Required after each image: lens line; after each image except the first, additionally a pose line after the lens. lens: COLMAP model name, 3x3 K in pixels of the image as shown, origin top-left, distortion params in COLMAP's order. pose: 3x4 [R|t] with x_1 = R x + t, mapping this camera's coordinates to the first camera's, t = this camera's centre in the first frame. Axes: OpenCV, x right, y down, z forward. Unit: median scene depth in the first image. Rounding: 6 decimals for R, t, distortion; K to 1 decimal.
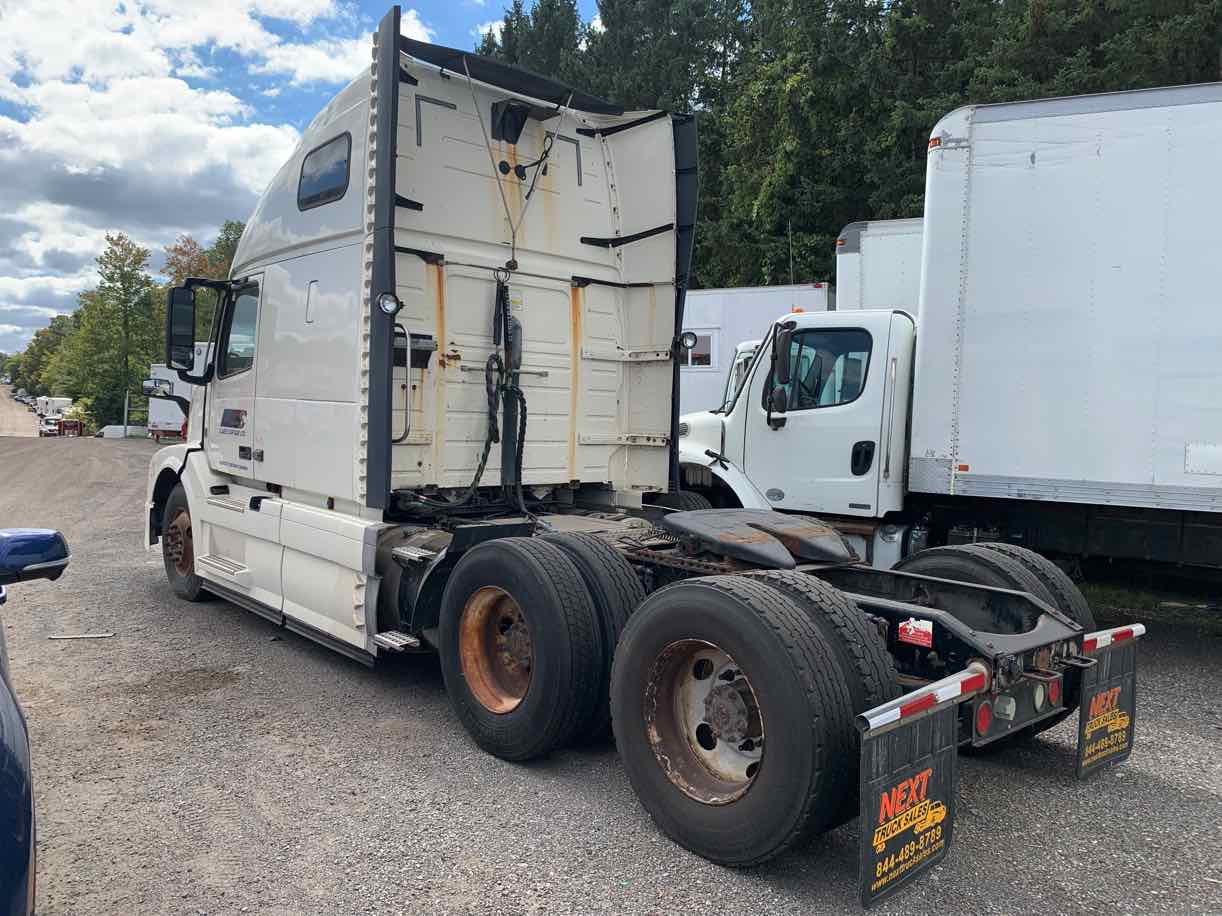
lens RADIAL K [[918.3, 0, 610.2], [0, 918.3, 456.2], [0, 0, 1]] dist [0.001136, -0.002358]
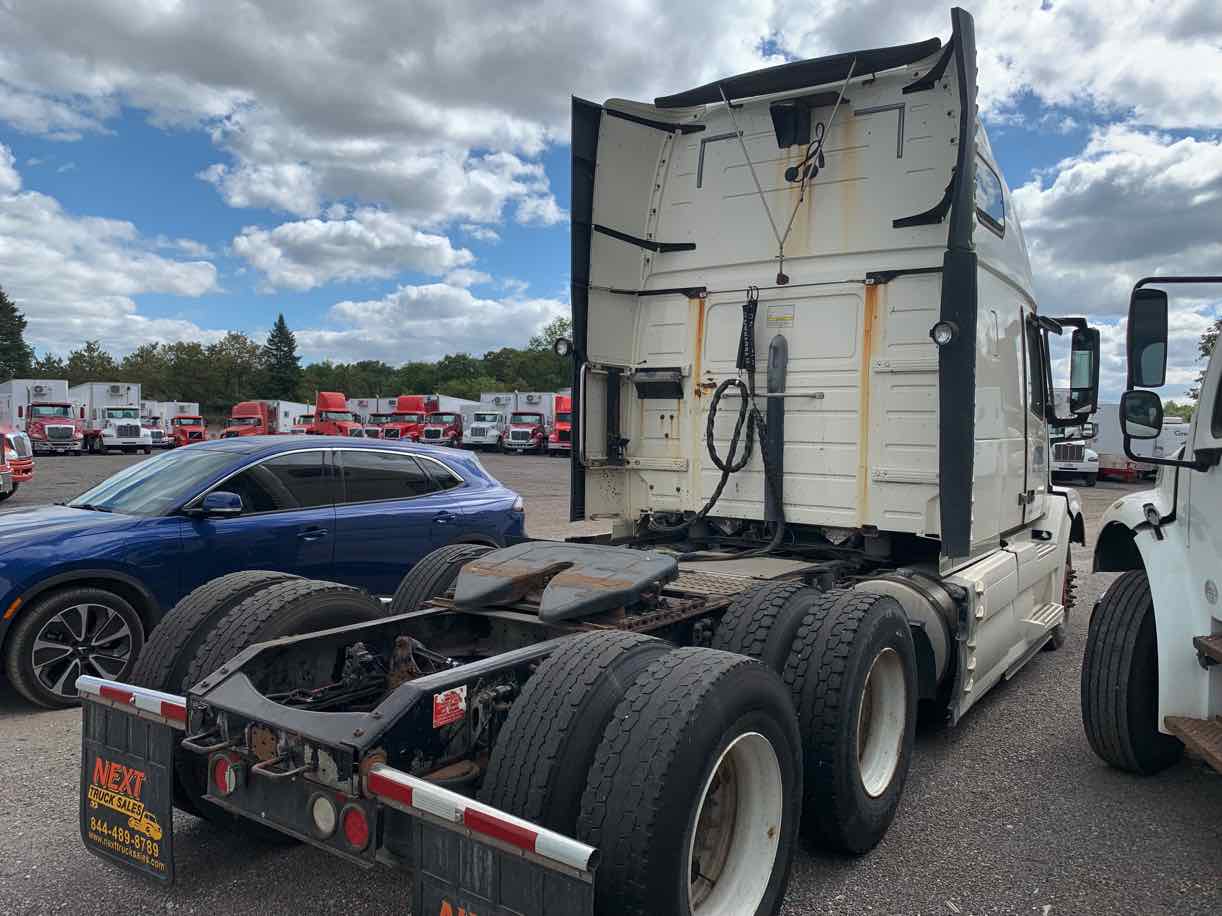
lens RADIAL K [[918.3, 0, 610.2], [0, 918.3, 455.1], [0, 0, 1]] dist [0.001136, -0.002358]
pose [[0.209598, 0.006051, -0.977769, 0.774733], [-0.054753, 0.998484, -0.005558, -0.020317], [0.976253, 0.054700, 0.209612, 0.675744]]
